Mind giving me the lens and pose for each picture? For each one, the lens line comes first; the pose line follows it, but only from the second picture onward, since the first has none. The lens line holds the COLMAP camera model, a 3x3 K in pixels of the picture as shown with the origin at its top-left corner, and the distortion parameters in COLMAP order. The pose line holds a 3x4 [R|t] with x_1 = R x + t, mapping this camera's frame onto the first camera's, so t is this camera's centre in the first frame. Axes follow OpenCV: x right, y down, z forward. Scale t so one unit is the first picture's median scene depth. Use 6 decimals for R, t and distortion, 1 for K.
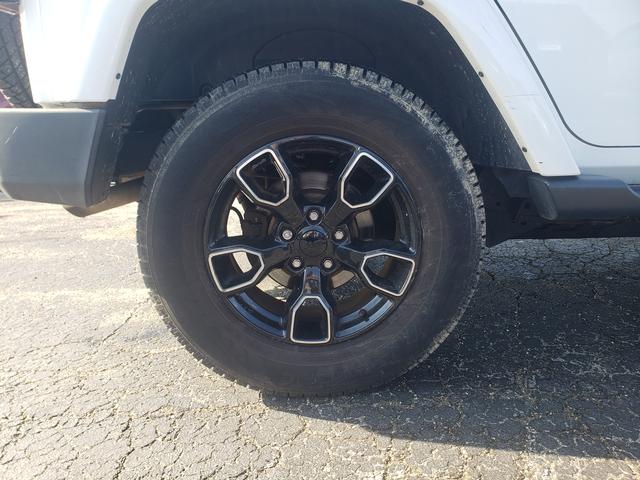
lens RADIAL K [[481.2, 0, 320.0], [0, 481.2, 240.0], [0, 0, 1]] dist [-0.003583, 0.003783]
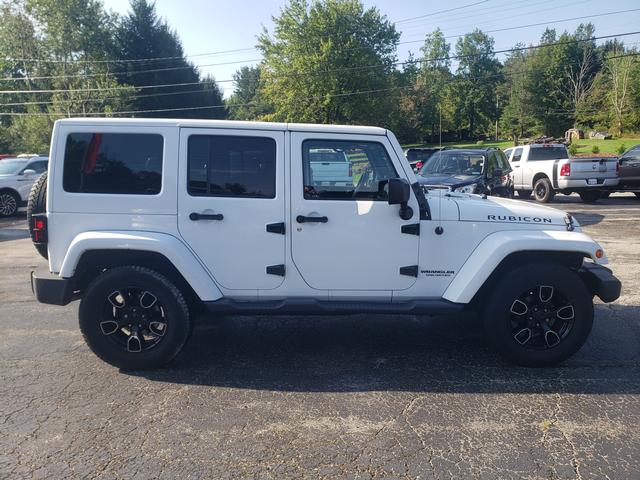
lens RADIAL K [[490.4, 0, 320.0], [0, 490.4, 240.0], [0, 0, 1]] dist [0.001066, -0.000657]
pose [[0.999444, 0.007022, -0.032588, 1.328987], [-0.009031, 0.998040, -0.061922, -0.324641], [0.032089, 0.062181, 0.997549, -2.235096]]
